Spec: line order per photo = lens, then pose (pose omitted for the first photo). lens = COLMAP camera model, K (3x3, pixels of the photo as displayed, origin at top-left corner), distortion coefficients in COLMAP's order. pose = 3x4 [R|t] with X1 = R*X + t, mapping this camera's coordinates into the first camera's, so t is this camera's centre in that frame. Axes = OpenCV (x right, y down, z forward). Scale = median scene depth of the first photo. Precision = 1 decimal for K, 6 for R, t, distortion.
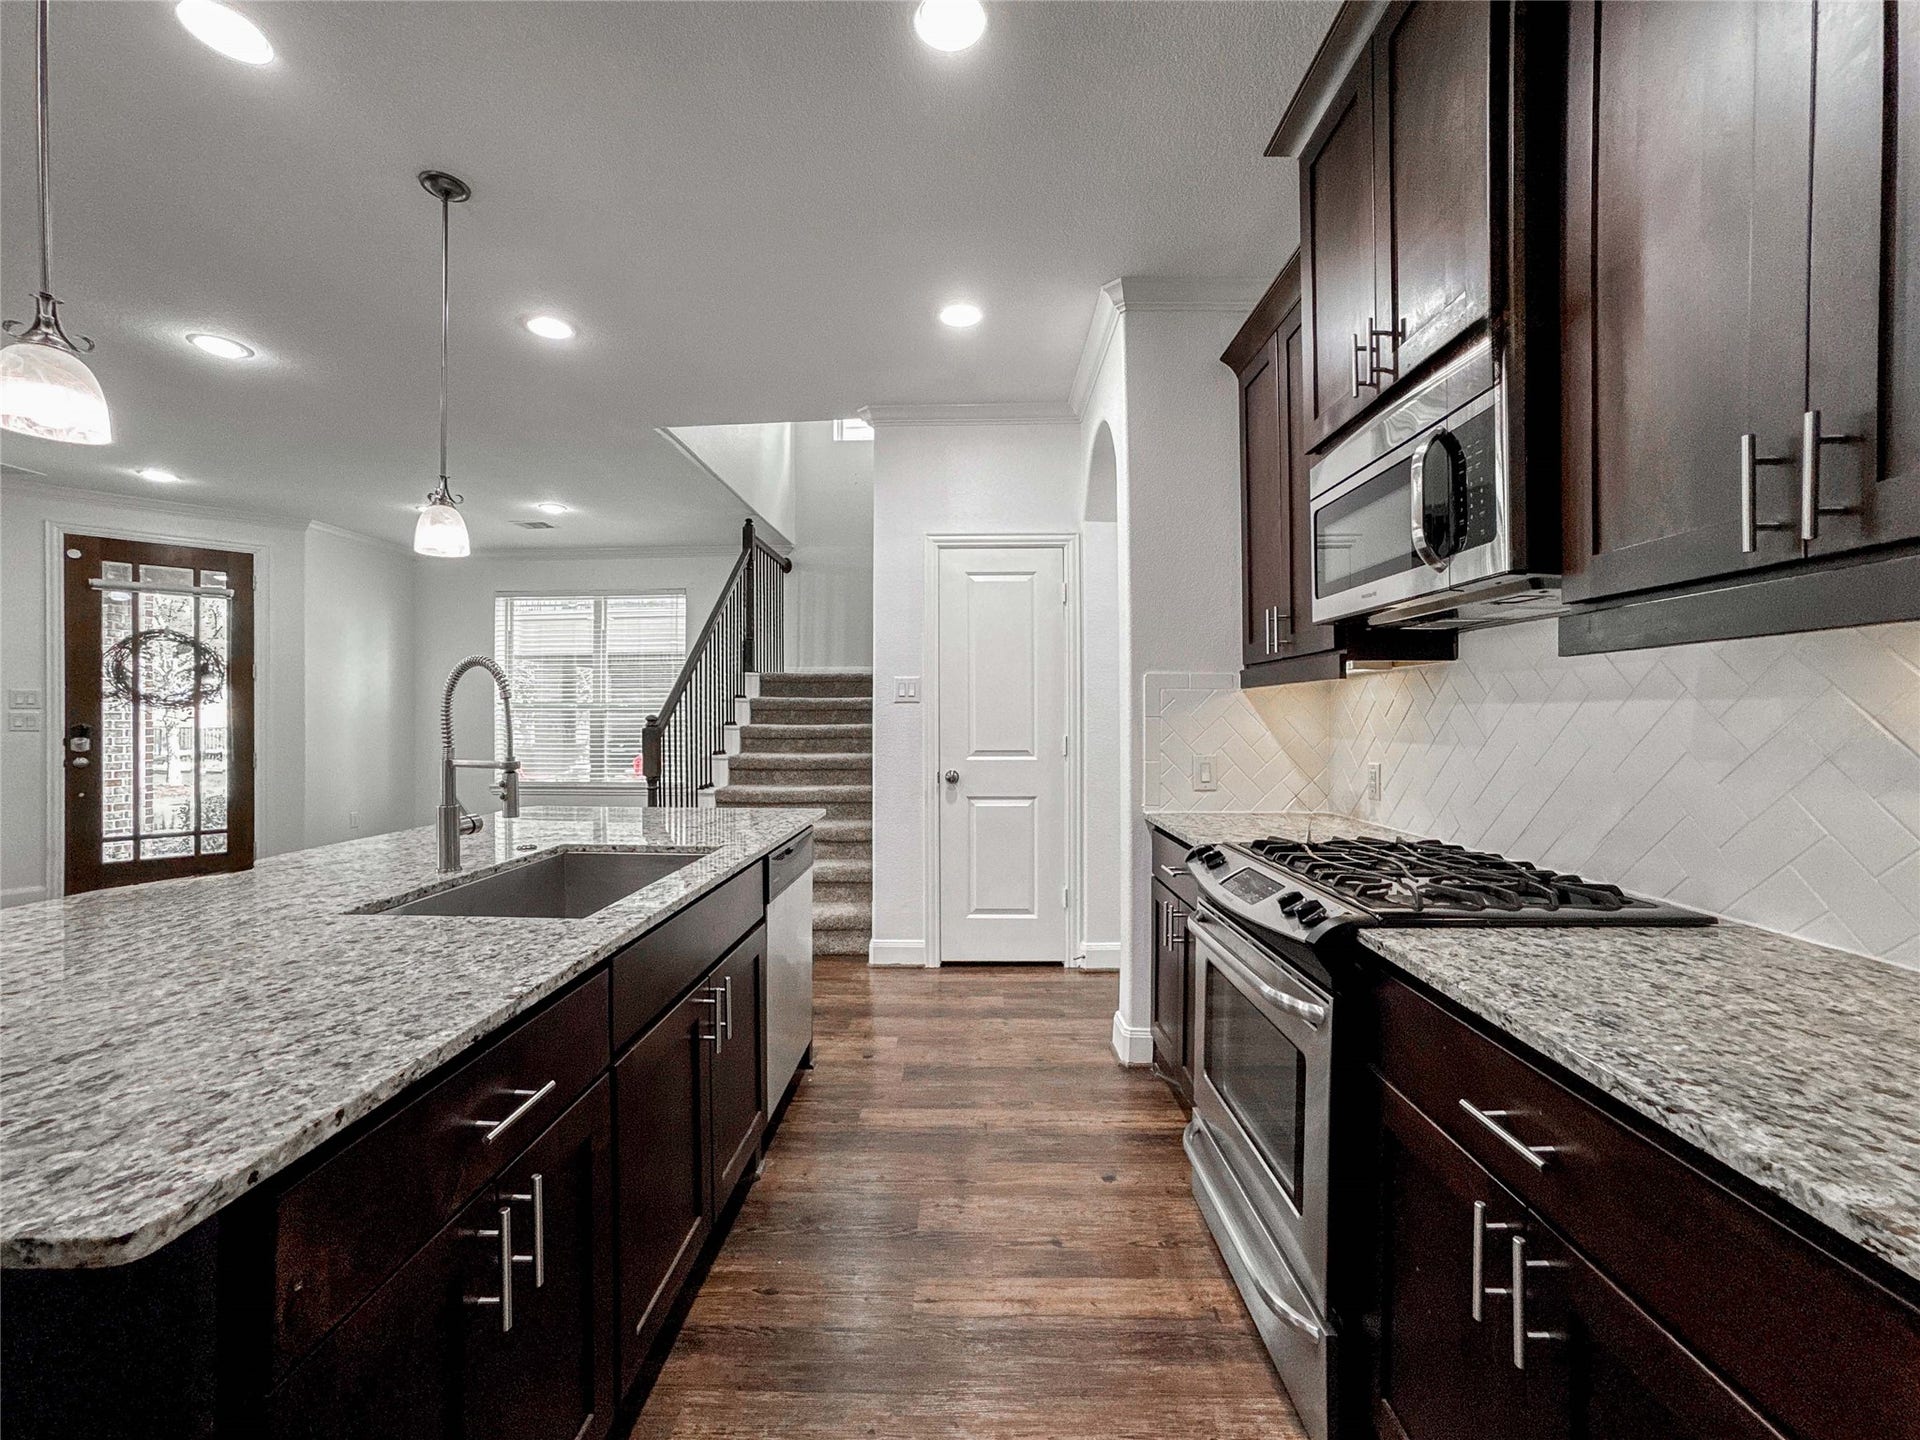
lens RADIAL K [[800.1, 0, 960.0], [0, 800.1, 720.0], [0, 0, 1]] dist [-0.071910, 0.032839]
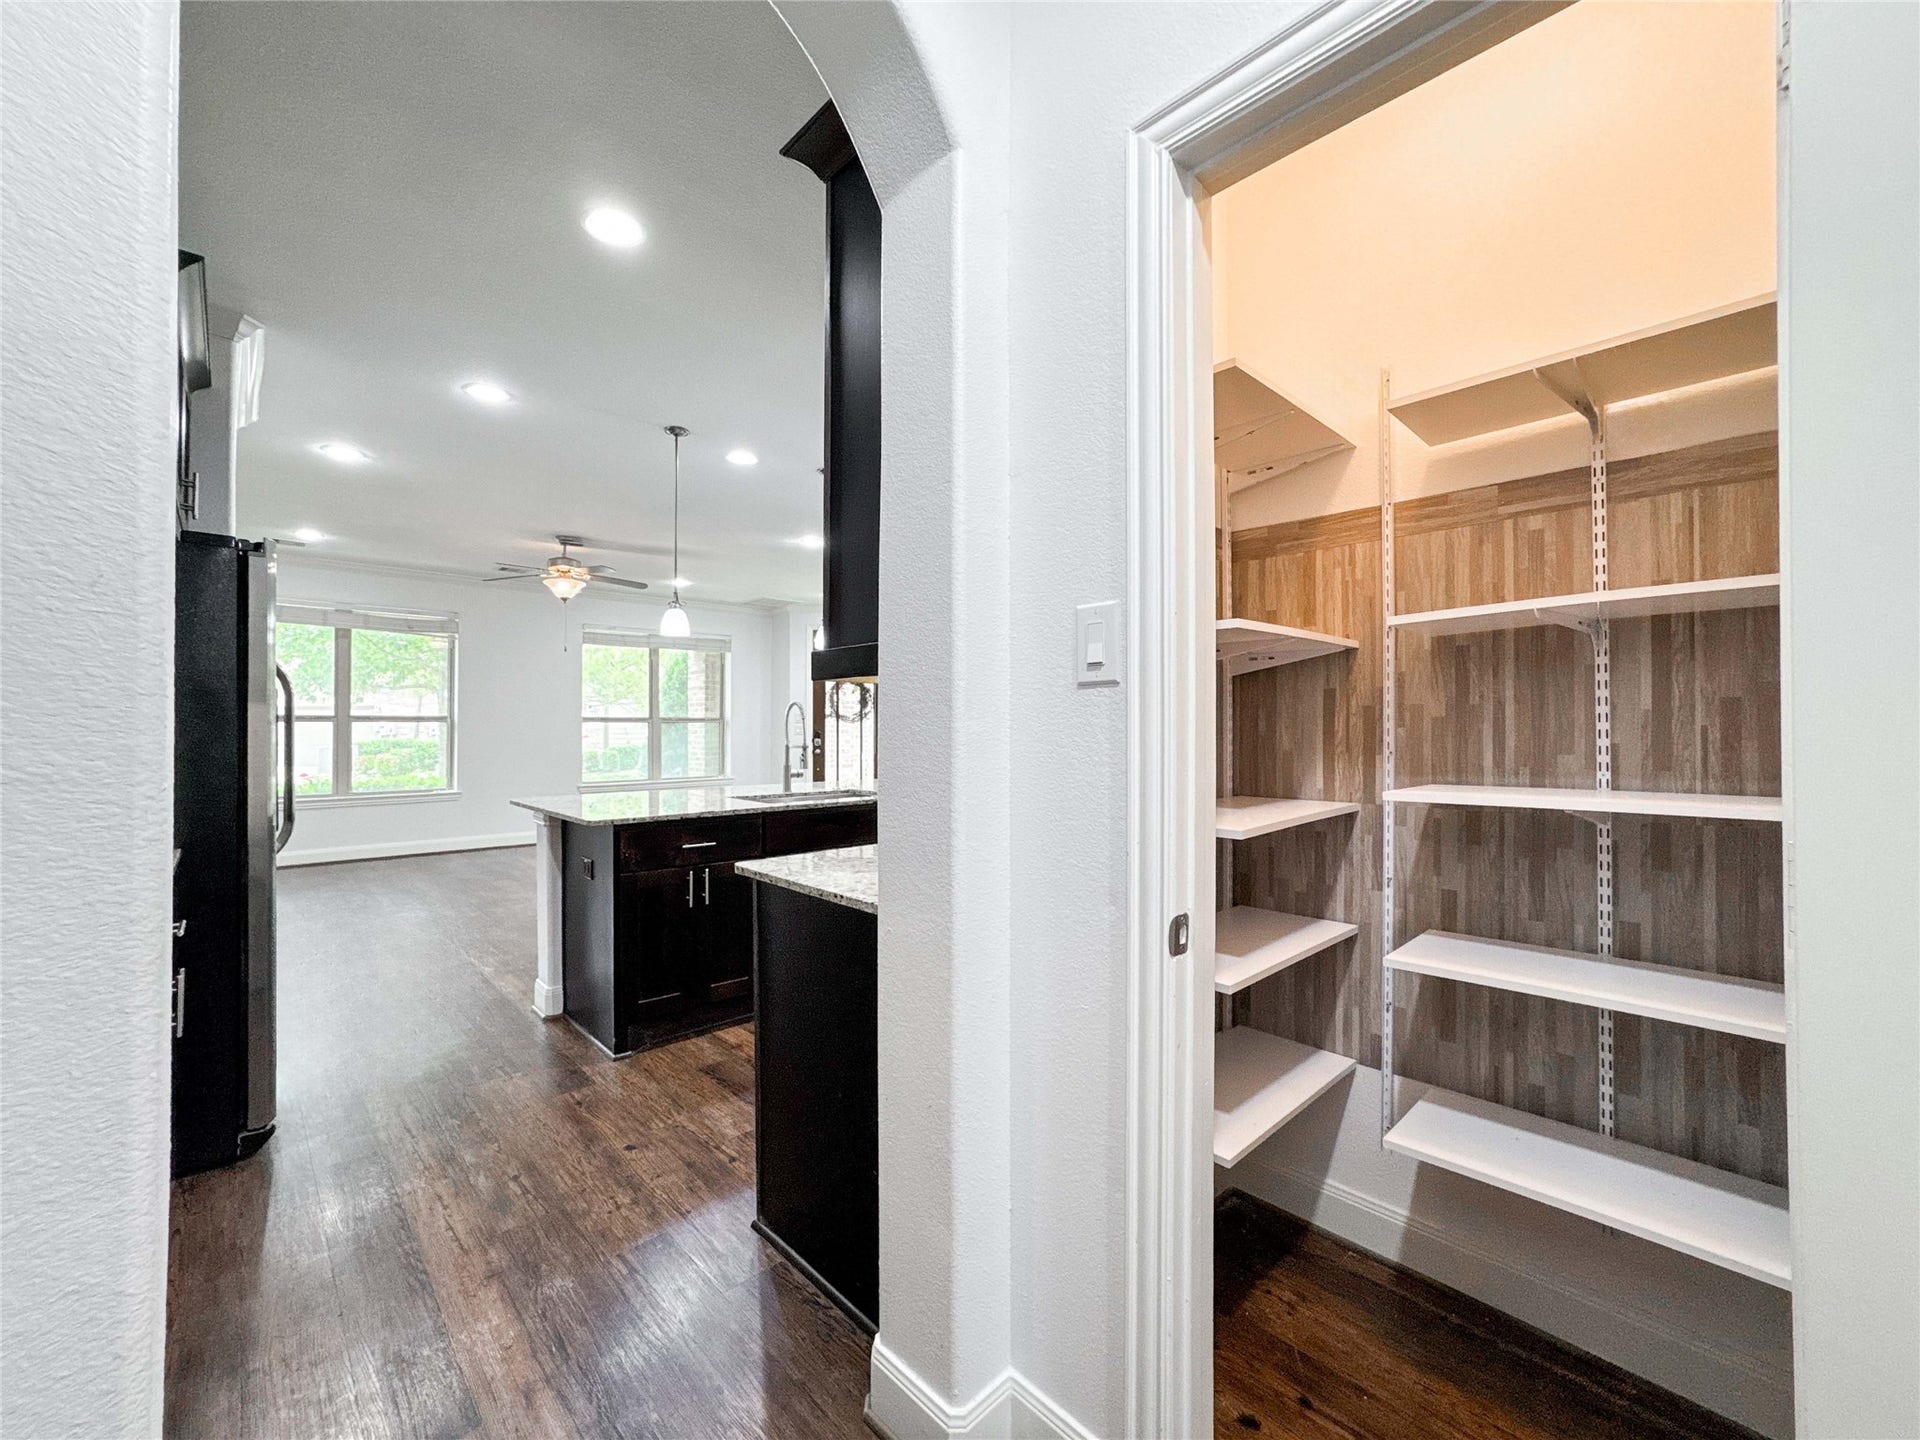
lens RADIAL K [[800.1, 0, 960.0], [0, 800.1, 720.0], [0, 0, 1]] dist [-0.071910, 0.032839]
pose [[0.698982, -0.008408, -0.715090, 0.811389], [-0.001087, 0.999917, -0.012819, 0.004101], [0.715138, 0.009737, 0.698915, -0.171890]]
